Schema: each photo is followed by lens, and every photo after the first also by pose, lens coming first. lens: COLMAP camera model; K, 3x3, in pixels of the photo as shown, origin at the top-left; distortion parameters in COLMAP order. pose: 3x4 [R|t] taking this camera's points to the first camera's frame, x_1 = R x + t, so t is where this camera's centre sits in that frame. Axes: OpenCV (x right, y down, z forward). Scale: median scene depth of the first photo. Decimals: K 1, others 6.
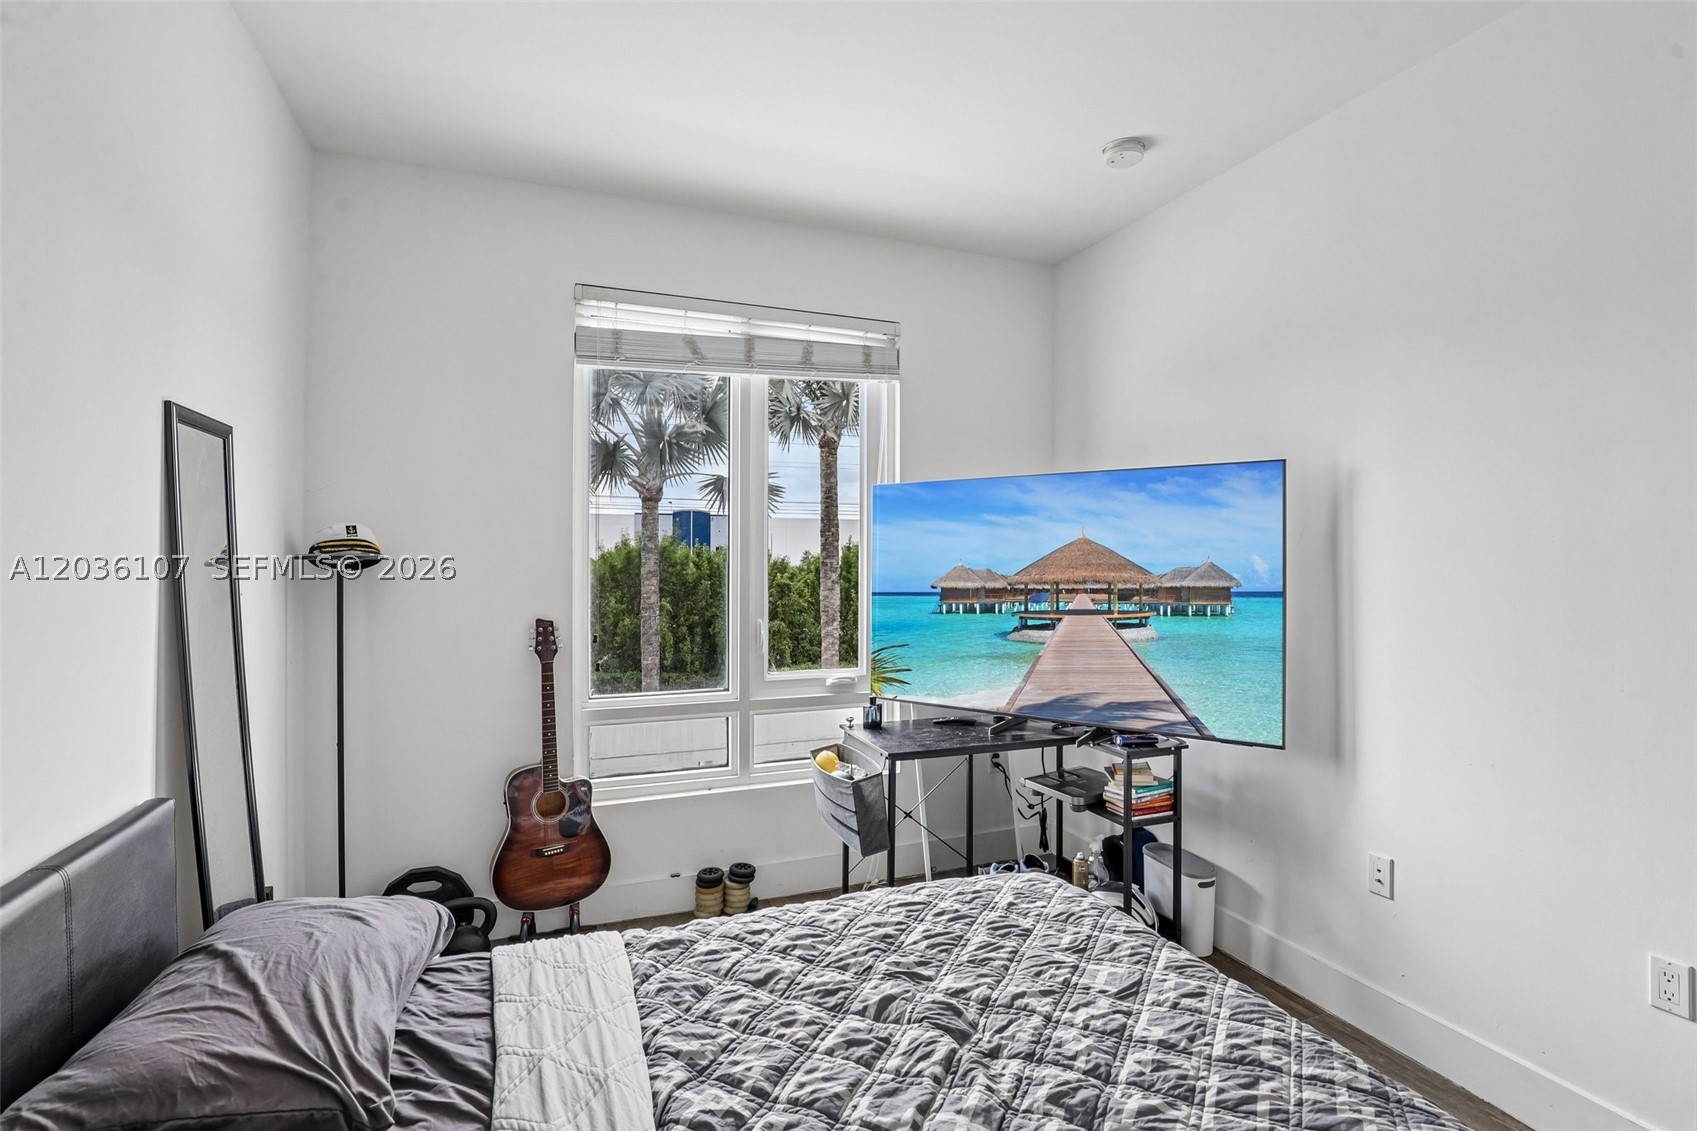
lens RADIAL K [[798.9, 0, 856.0], [0, 798.9, 562.8], [0, 0, 1]] dist [-0.030493, 0.001527]
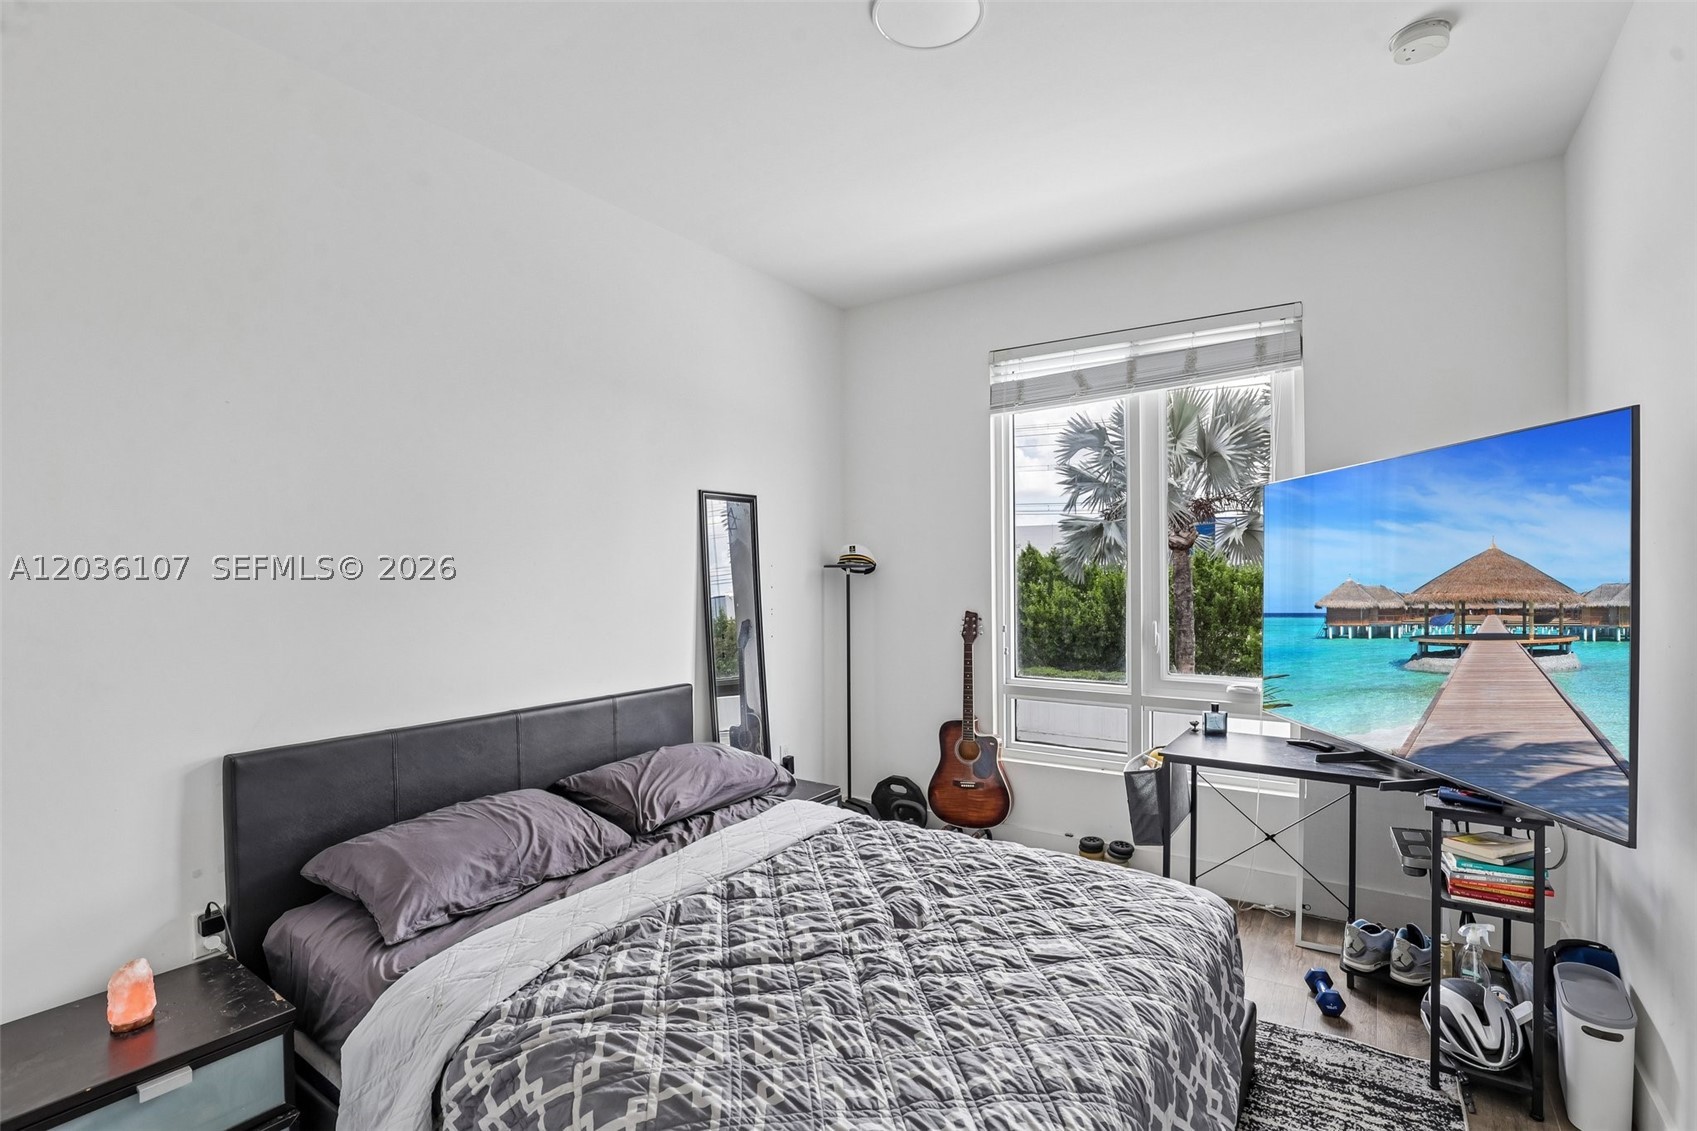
lens RADIAL K [[779.3, 0, 849.6], [0, 779.3, 577.8], [0, 0, 1]] dist [-0.029922, 0.000280]
pose [[0.573927, 0.005620, -0.818887, 0.634738], [0.003526, 0.999950, 0.009334, 0.002903], [0.818899, -0.008244, 0.573878, 0.100914]]
